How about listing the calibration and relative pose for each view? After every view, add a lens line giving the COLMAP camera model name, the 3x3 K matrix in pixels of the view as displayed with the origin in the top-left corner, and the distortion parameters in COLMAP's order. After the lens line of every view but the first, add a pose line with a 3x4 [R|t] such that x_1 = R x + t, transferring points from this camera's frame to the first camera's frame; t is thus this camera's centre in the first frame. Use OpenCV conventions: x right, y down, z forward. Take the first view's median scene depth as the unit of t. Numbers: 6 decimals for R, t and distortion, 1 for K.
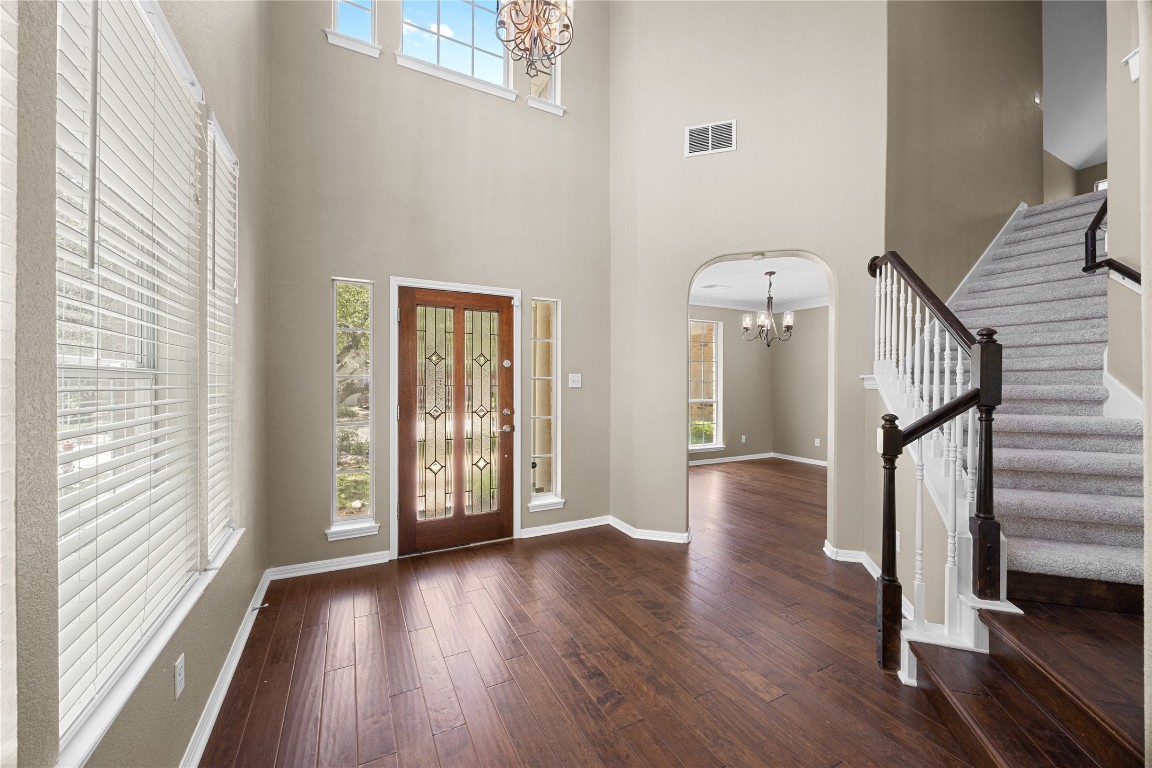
lens RADIAL K [[437.8, 0, 578.4], [0, 437.8, 384.0], [0, 0, 1]] dist [-0.002048, -0.000044]
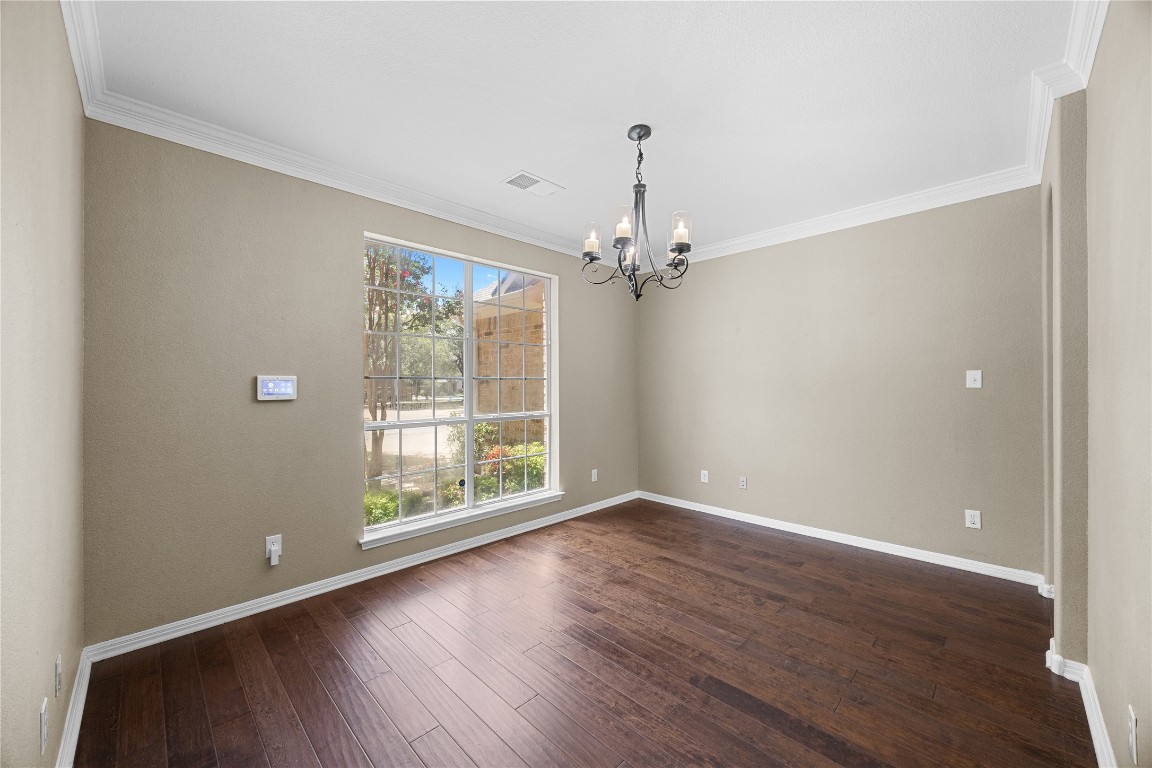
lens RADIAL K [[437.8, 0, 580.2], [0, 437.8, 381.9], [0, 0, 1]] dist [-0.002048, -0.000044]
pose [[0.952955, -0.000708, 0.303110, 0.180640], [0.006381, 0.999822, -0.017728, 0.007599], [-0.303043, 0.018828, 0.952791, 0.441255]]
